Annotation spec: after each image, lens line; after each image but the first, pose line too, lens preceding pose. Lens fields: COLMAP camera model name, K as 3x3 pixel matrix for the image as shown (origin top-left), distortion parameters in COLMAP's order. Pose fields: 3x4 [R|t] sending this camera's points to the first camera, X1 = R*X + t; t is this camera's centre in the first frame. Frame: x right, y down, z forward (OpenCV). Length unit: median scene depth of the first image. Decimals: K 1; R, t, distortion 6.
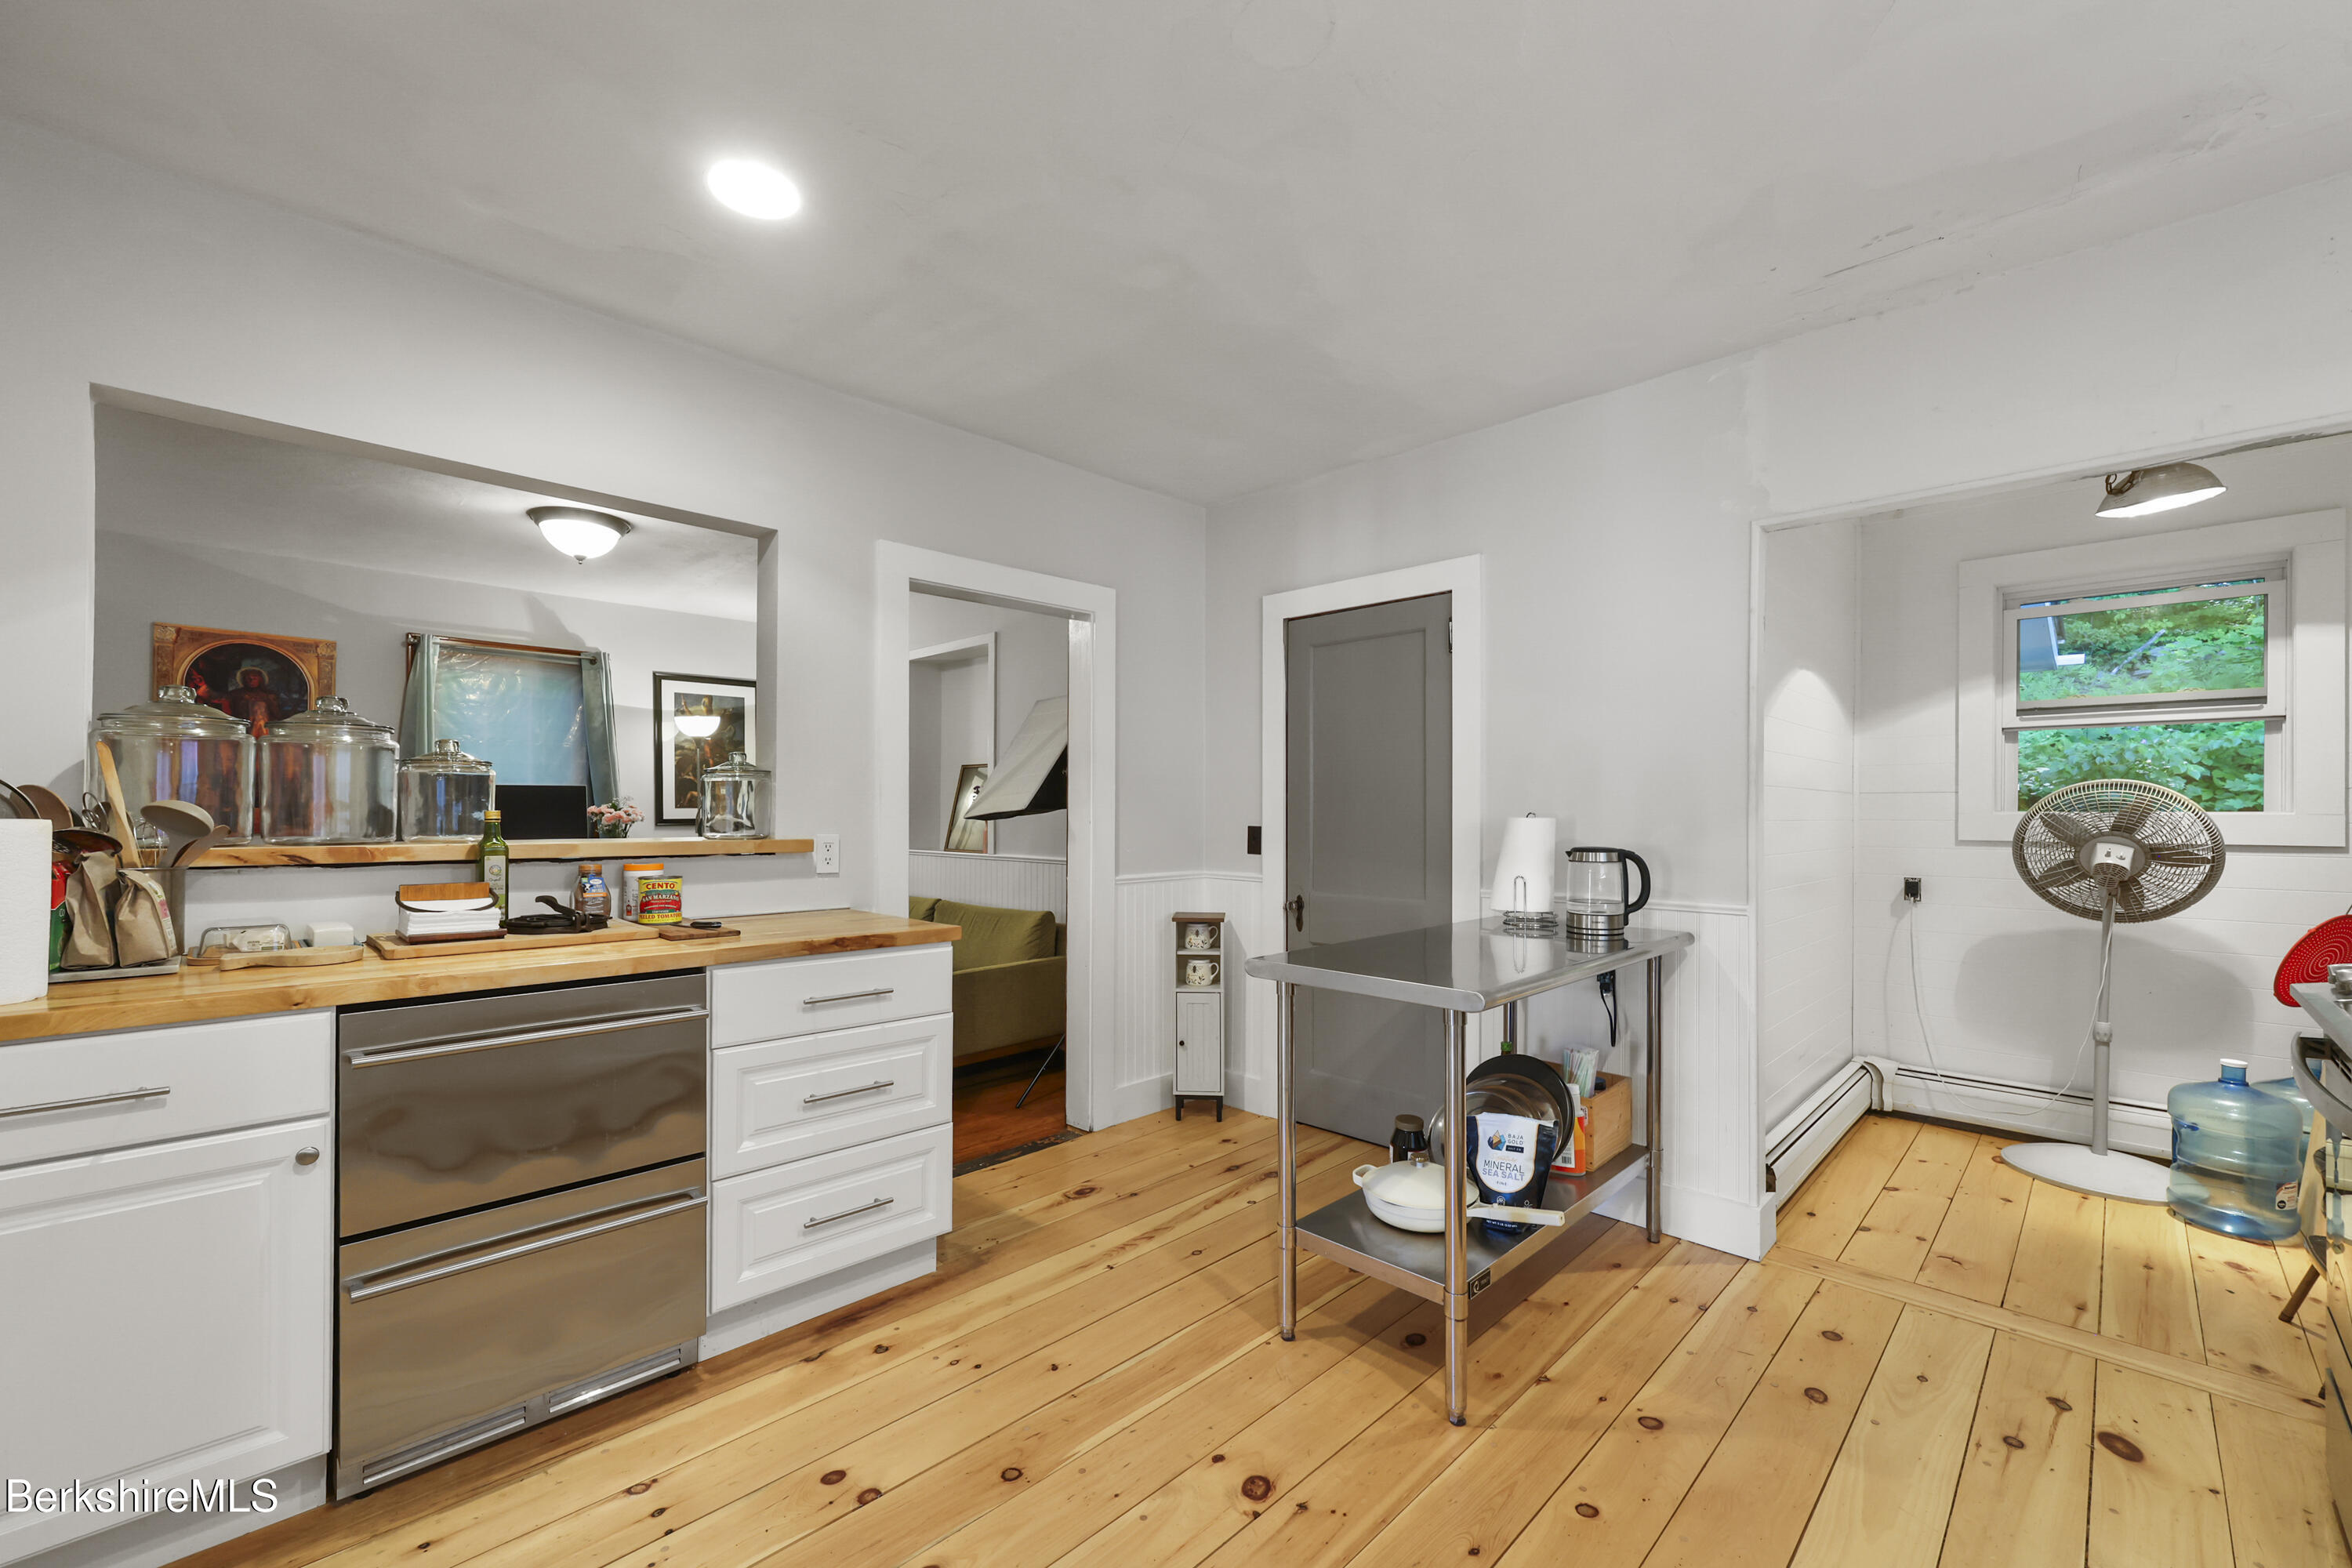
lens RADIAL K [[950.5, 0, 1167.7], [0, 950.5, 814.8], [0, 0, 1]] dist [-0.000263, 0.000394]
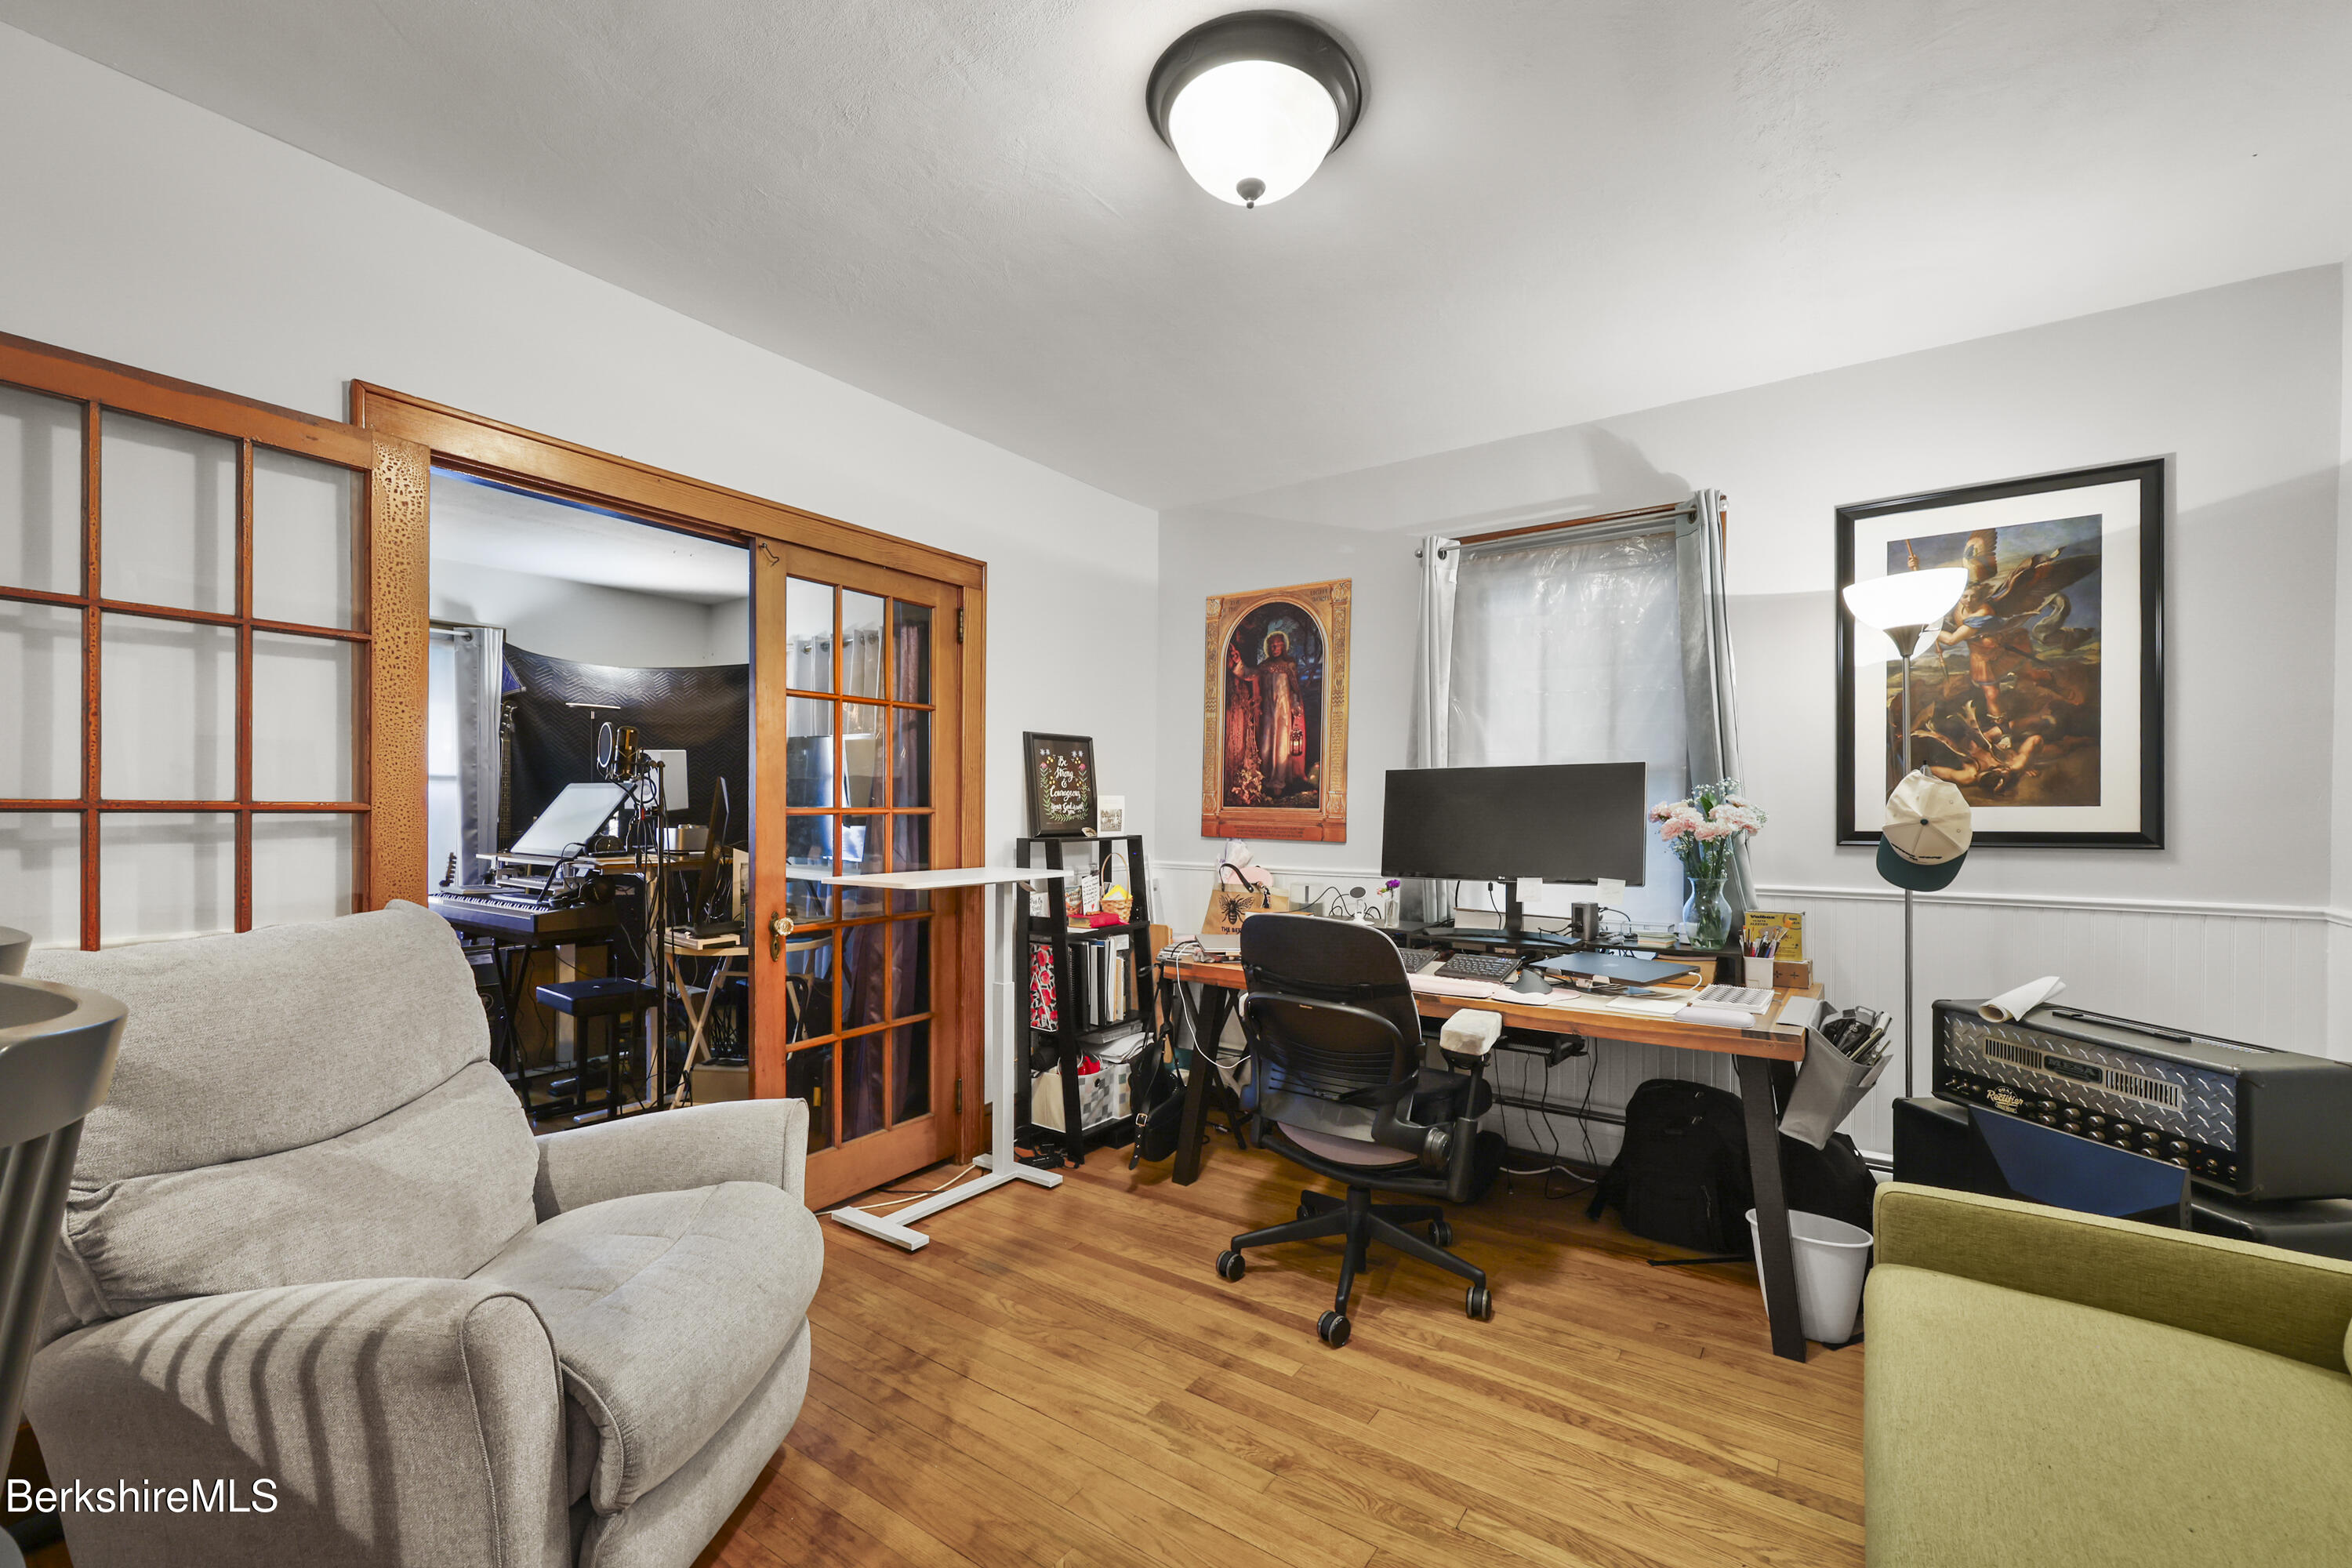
lens RADIAL K [[950.5, 0, 1212.2], [0, 950.5, 808.6], [0, 0, 1]] dist [-0.000263, 0.000394]
pose [[0.199604, -0.008505, -0.979840, -0.329980], [-0.010511, 0.999886, -0.010821, 0.002716], [0.979820, 0.012459, 0.199492, 1.298070]]
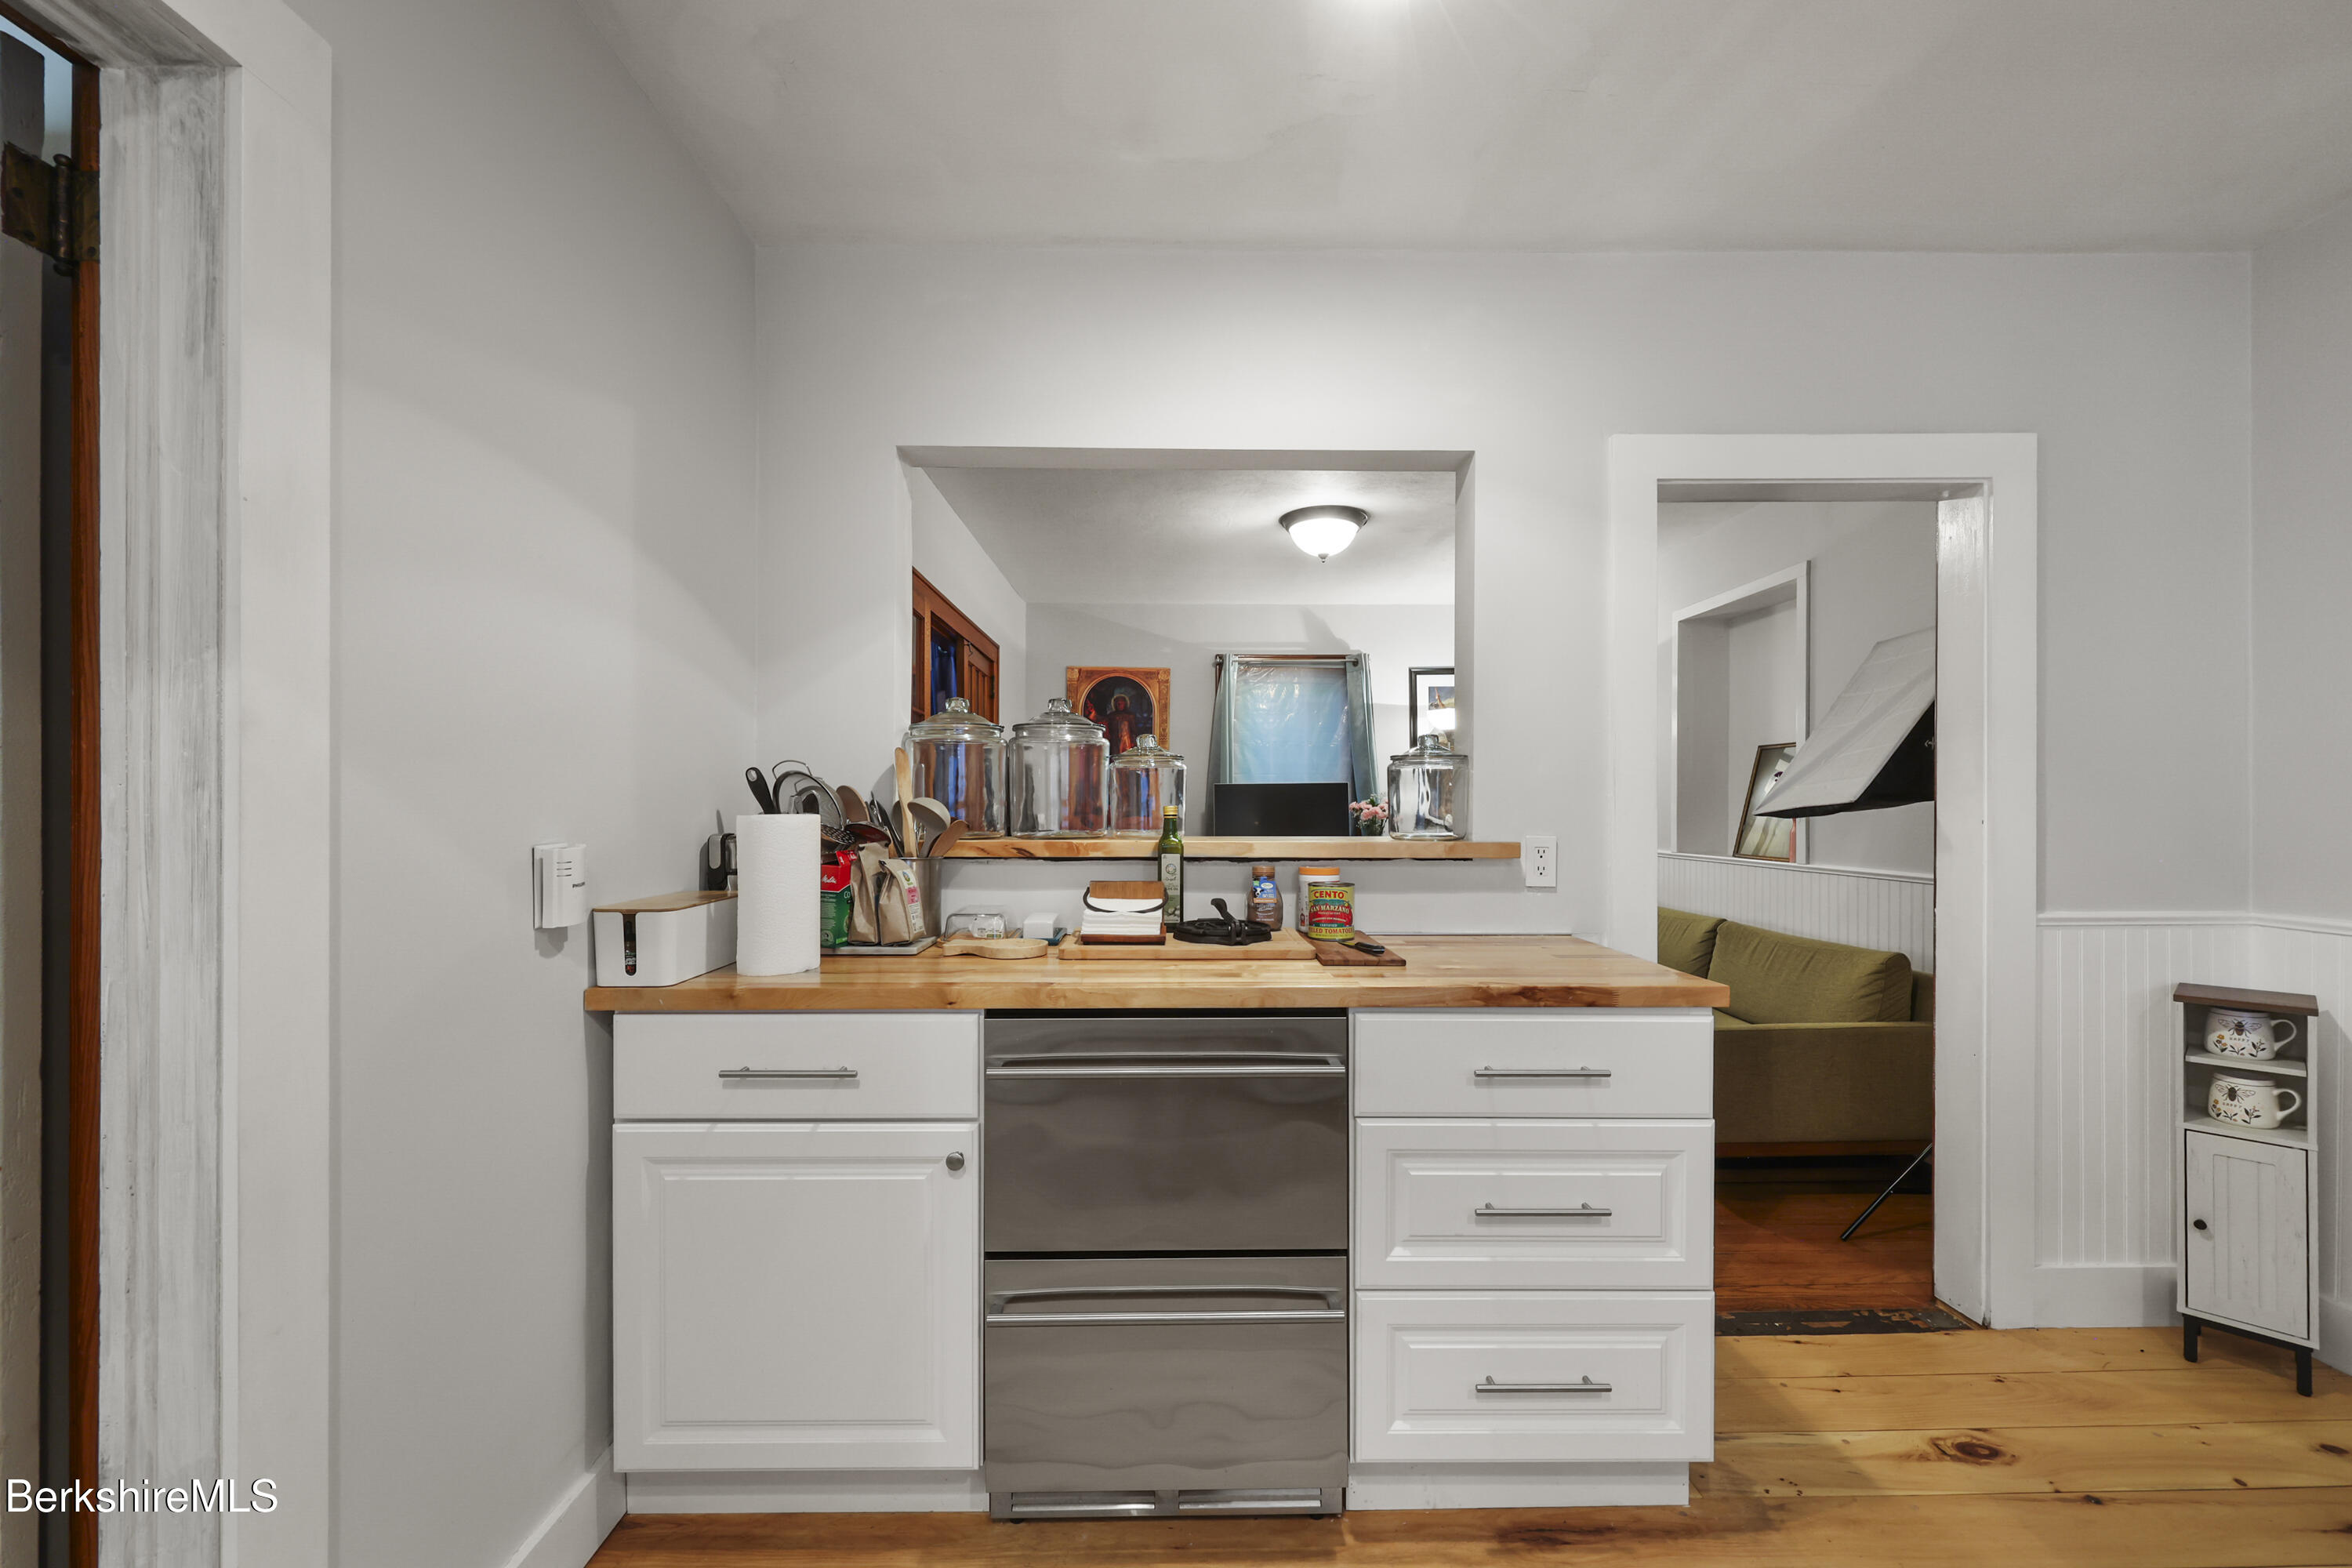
lens RADIAL K [[950.5, 0, 1187.8], [0, 950.5, 807.9], [0, 0, 1]] dist [-0.000263, 0.000394]
pose [[0.720103, -0.002532, -0.693862, -0.031075], [0.000454, 0.999995, -0.003178, 0.000446], [0.693867, 0.001974, 0.720101, 0.245415]]
